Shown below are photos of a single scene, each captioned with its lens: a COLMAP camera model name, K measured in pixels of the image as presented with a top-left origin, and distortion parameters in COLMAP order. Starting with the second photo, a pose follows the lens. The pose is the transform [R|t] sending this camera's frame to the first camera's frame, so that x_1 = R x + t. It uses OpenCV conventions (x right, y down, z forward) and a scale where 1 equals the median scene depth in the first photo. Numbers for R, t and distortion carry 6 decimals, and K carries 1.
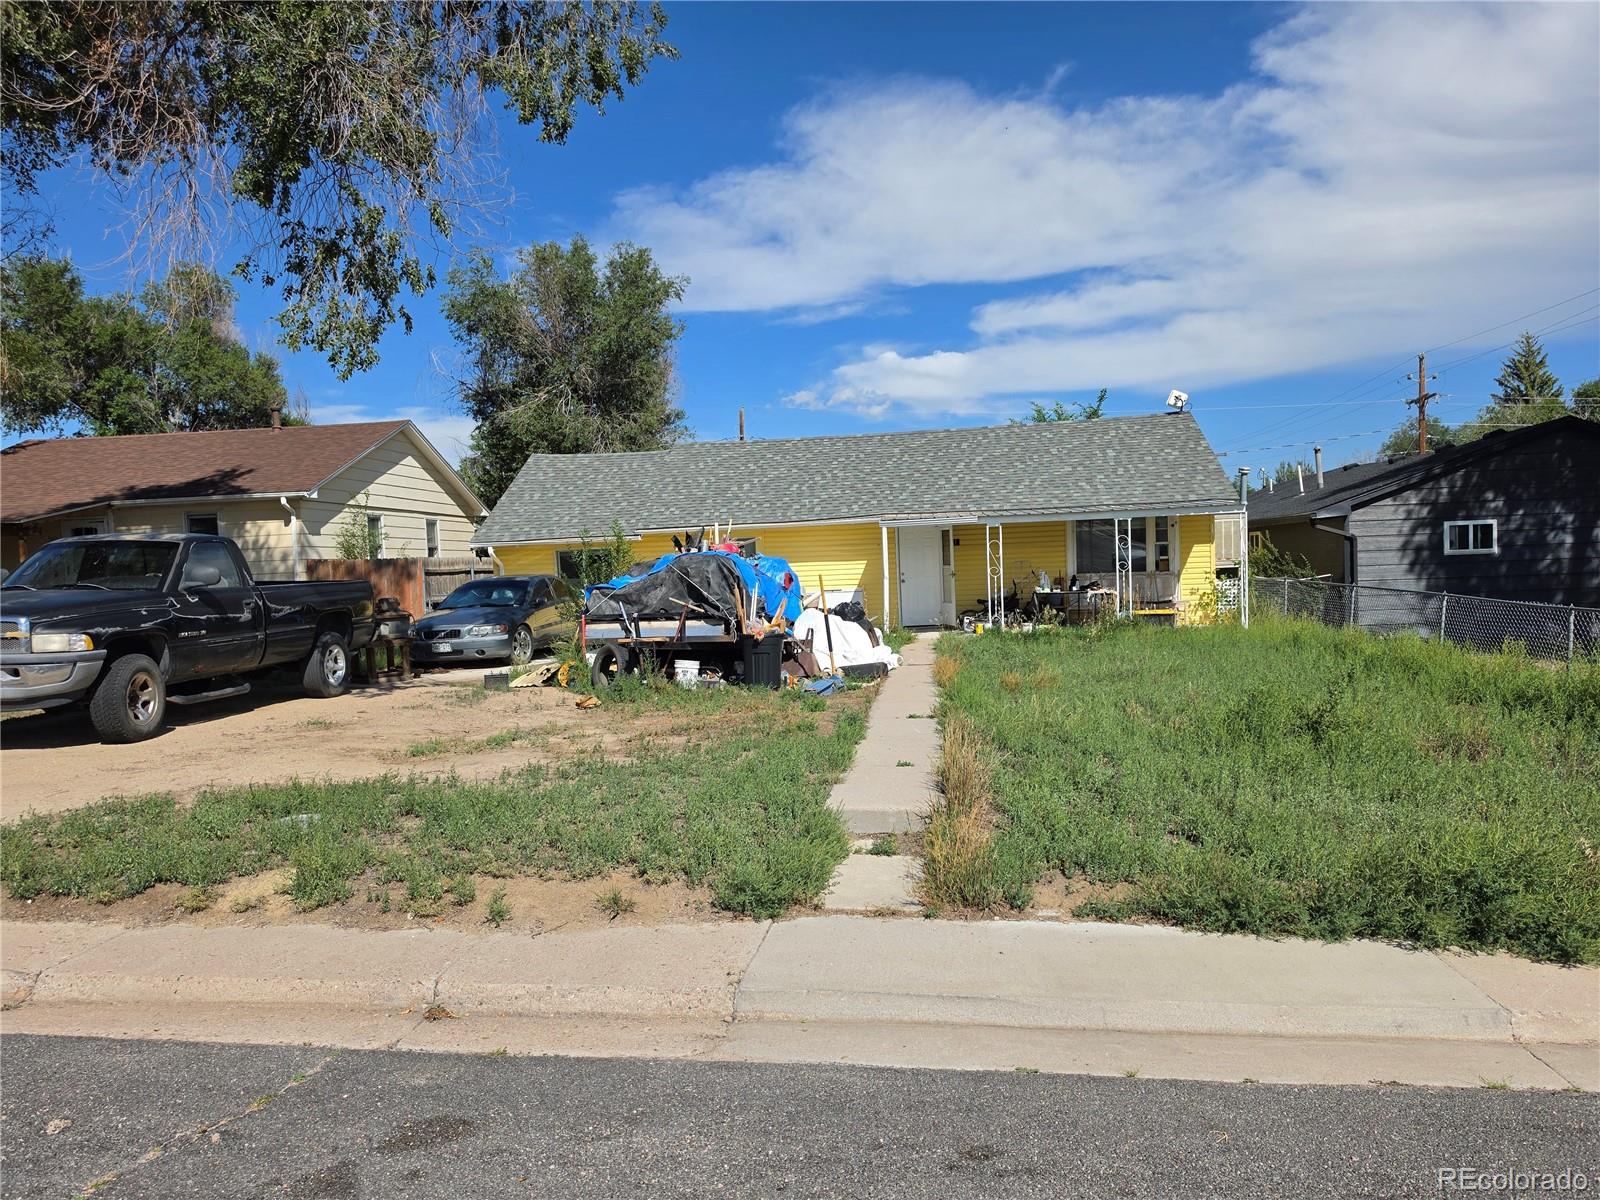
lens RADIAL K [[1112.0, 0, 827.3], [0, 1112.0, 600.6], [0, 0, 1]] dist [0.129925, -0.208721]
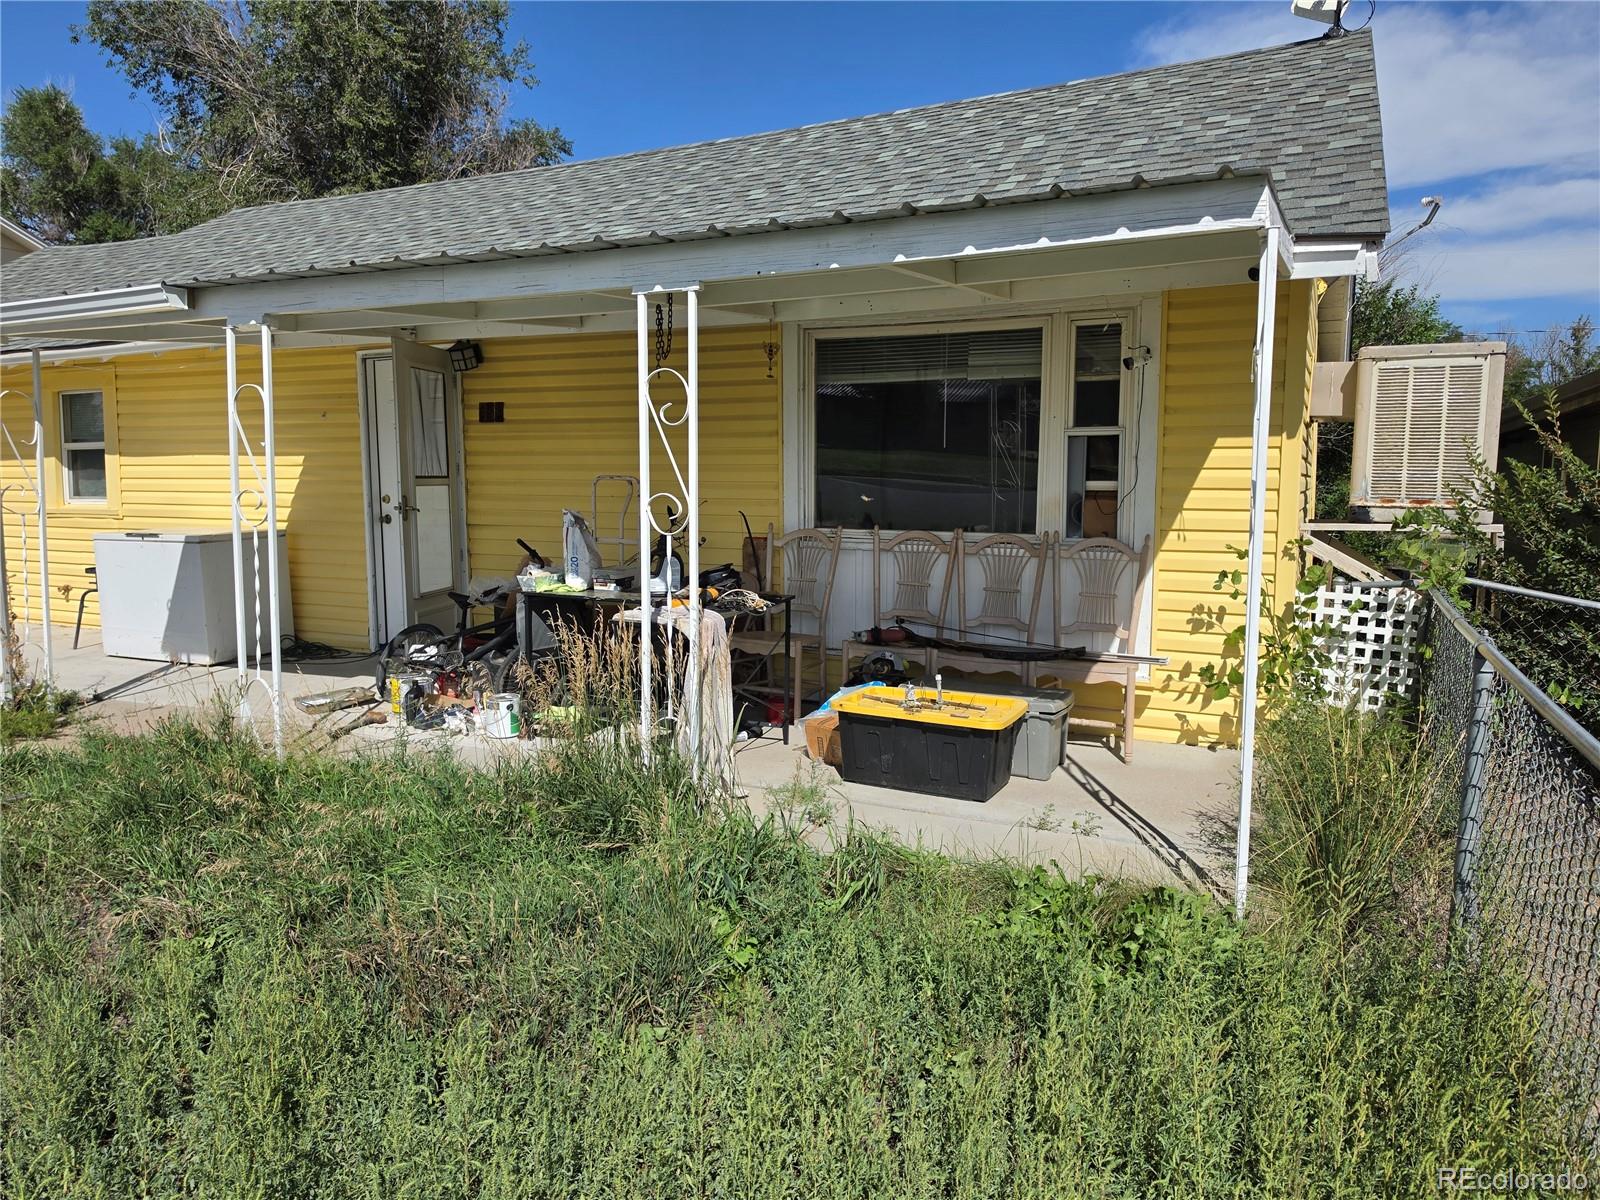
lens RADIAL K [[1085.3, 0, 800.0], [0, 1085.3, 600.0], [0, 0, 1]] dist [0.127282, -0.160489]
pose [[0.939399, 0.075877, -0.334323, 0.292847], [-0.049831, 0.995064, 0.085819, -0.027138], [0.339184, -0.063959, 0.938543, 0.659850]]
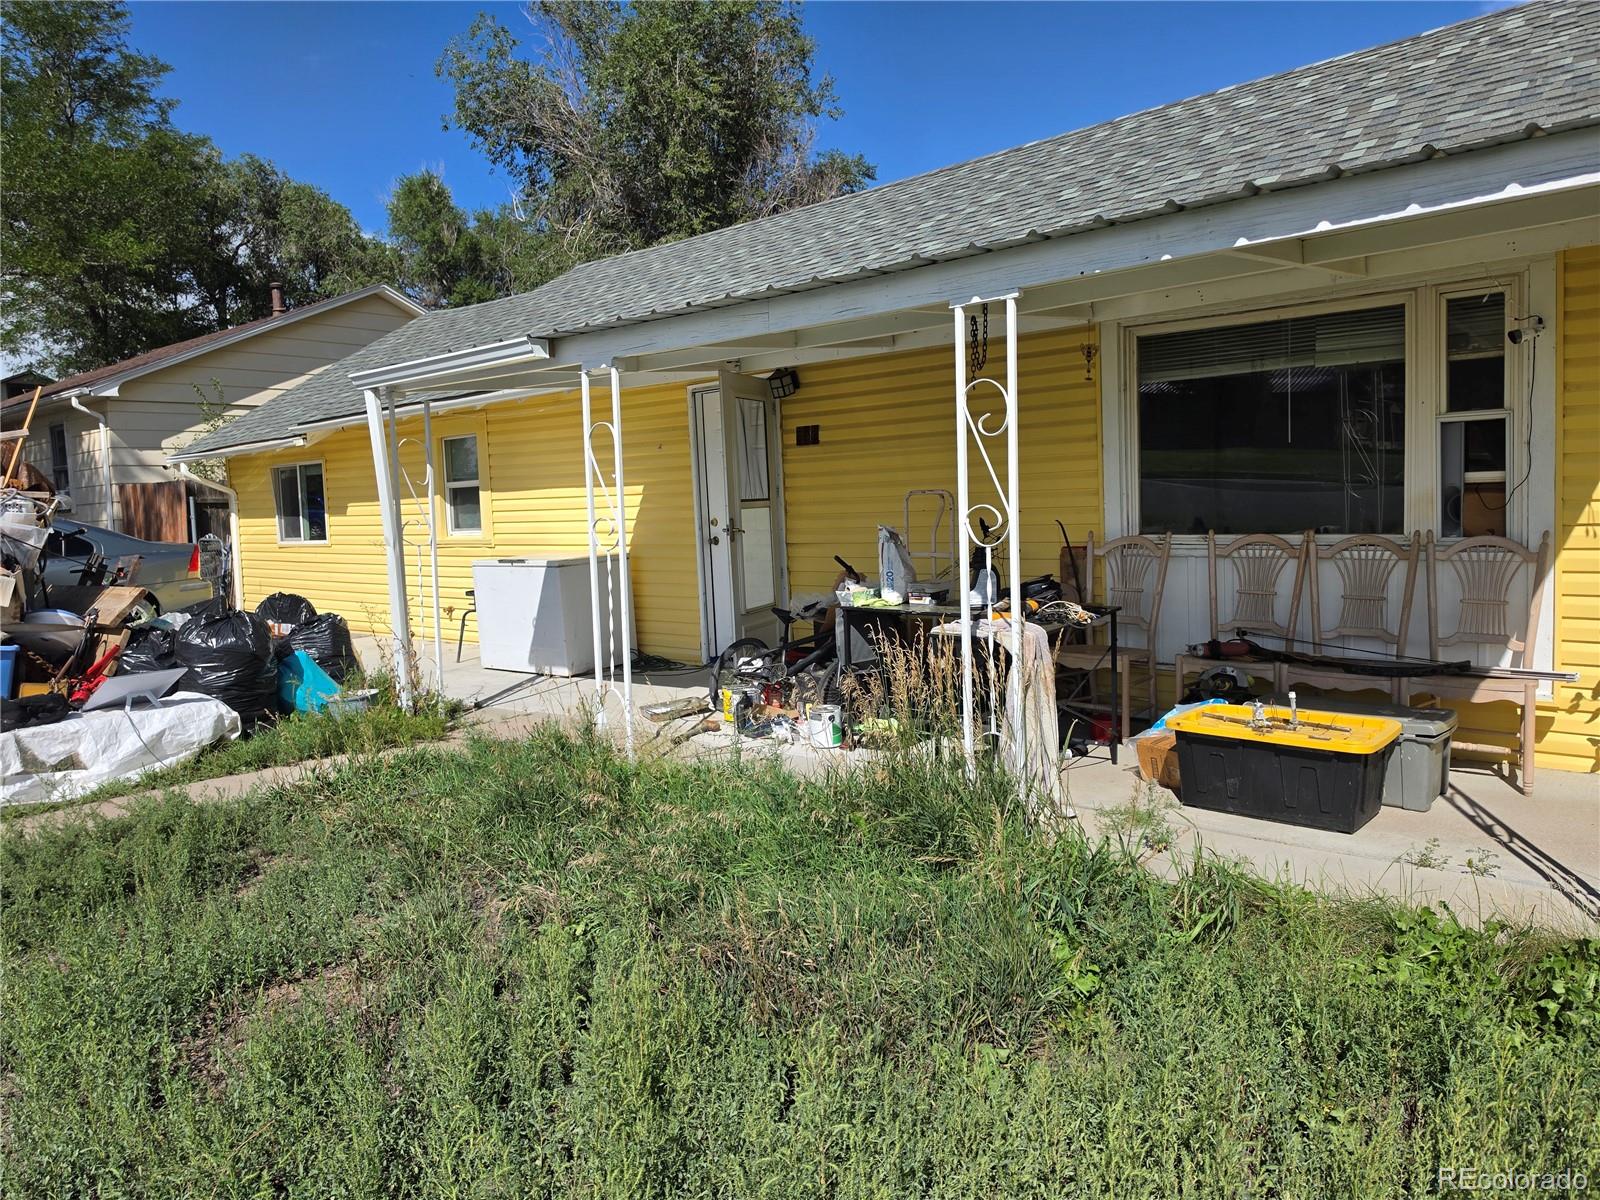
lens RADIAL K [[1085.3, 0, 800.0], [0, 1085.3, 600.0], [0, 0, 1]] dist [0.127282, -0.160489]
pose [[0.824478, 0.058167, -0.562897, 0.286035], [-0.014252, 0.996522, 0.082101, -0.026833], [0.565715, -0.059668, 0.822440, 0.657470]]
